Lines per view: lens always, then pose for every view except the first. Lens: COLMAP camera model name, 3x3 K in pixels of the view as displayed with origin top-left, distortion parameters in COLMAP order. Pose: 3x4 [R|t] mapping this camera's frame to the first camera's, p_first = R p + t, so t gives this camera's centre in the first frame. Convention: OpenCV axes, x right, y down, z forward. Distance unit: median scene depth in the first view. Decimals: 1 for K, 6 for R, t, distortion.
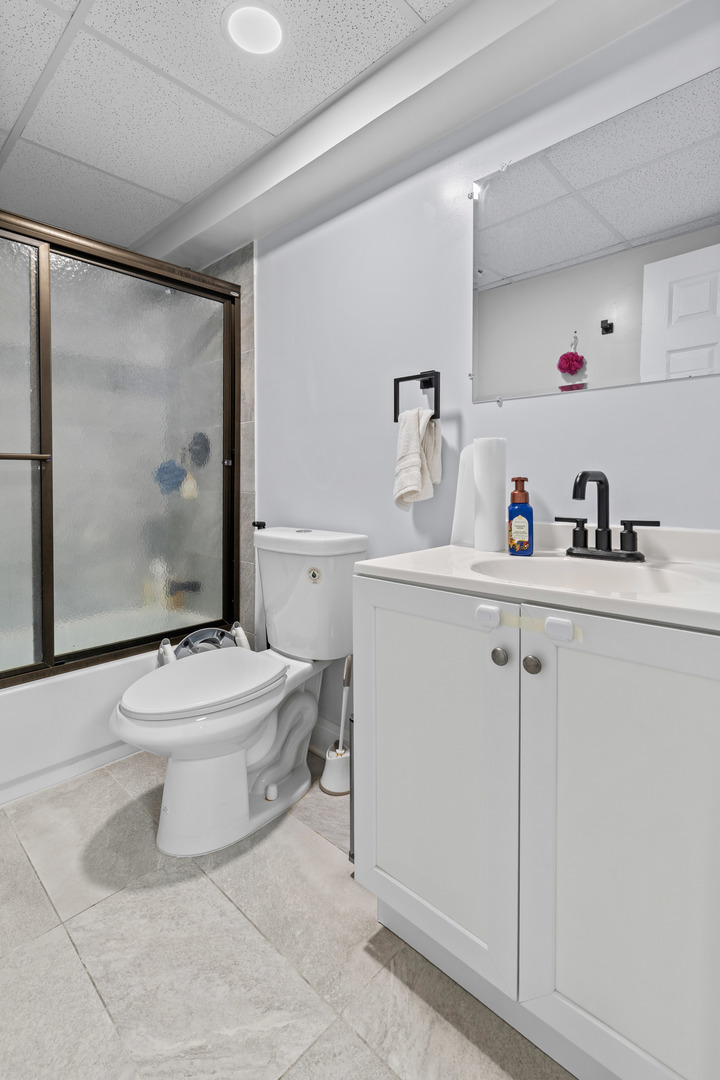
lens RADIAL K [[492.4, 0, 309.0], [0, 492.4, 556.4], [0, 0, 1]] dist [-0.005853, 0.002553]
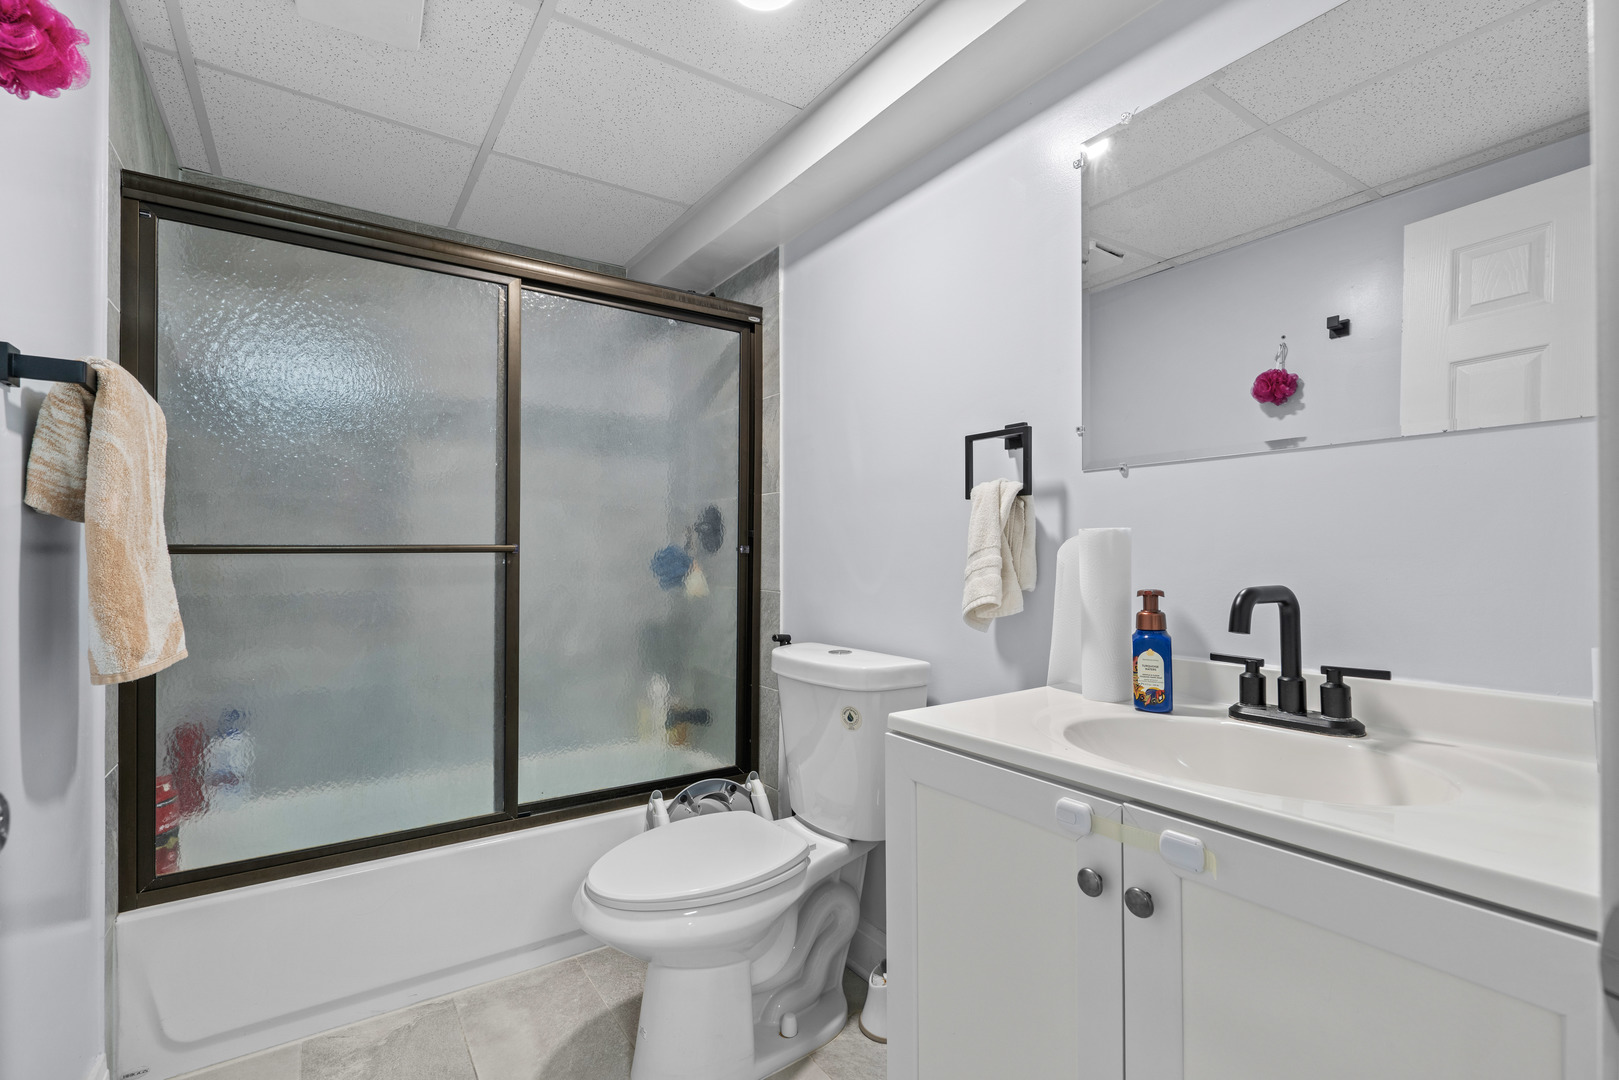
lens RADIAL K [[738.1, 0, 859.1], [0, 738.1, 558.3], [0, 0, 1]] dist [-0.005853, 0.002553]
pose [[0.977017, 0.009026, -0.212970, 0.244116], [-0.015666, 0.999442, -0.029509, -0.157152], [0.212585, 0.032167, 0.976613, -0.020844]]
